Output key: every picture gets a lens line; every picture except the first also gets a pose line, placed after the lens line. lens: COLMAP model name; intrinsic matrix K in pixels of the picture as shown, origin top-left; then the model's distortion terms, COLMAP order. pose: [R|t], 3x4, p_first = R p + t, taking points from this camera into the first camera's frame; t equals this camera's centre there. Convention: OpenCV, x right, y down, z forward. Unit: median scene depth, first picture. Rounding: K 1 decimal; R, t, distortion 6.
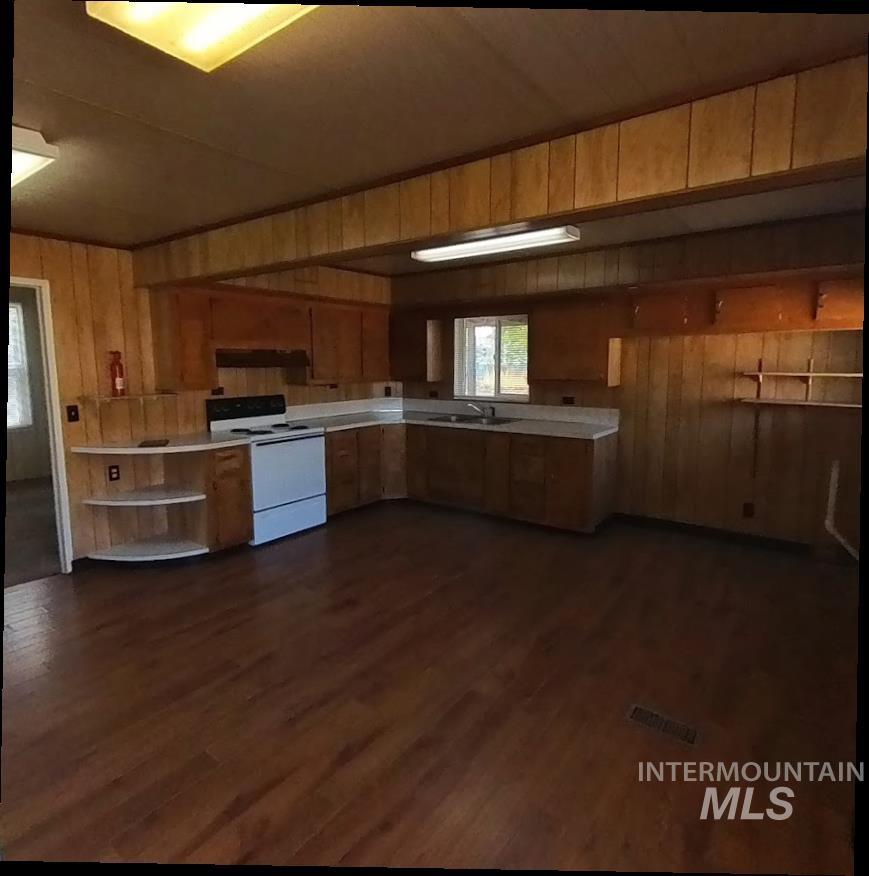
lens RADIAL K [[491.6, 0, 434.5], [0, 491.6, 438.0], [0, 0, 1]] dist [-0.000907, -0.000167]
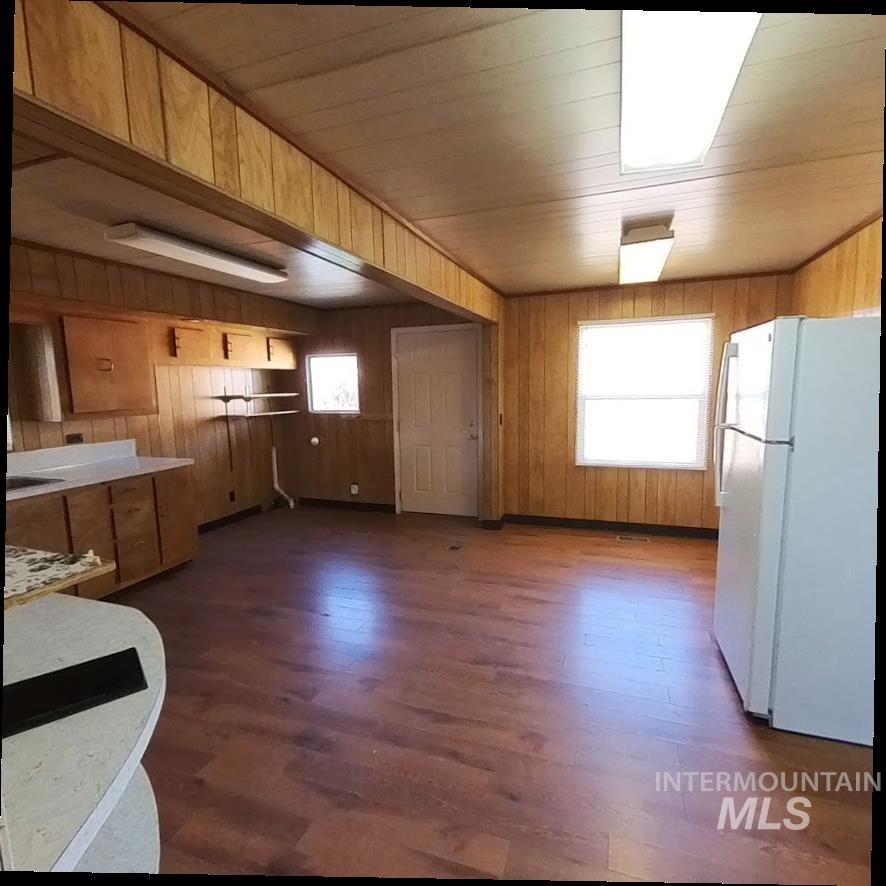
lens RADIAL K [[497.3, 0, 426.4], [0, 497.3, 444.5], [0, 0, 1]] dist [-0.000907, -0.000167]
pose [[-0.253663, -0.101576, 0.961945, -0.892917], [0.170909, 0.974119, 0.147930, -0.118442], [-0.952074, 0.201929, -0.229738, 0.877578]]
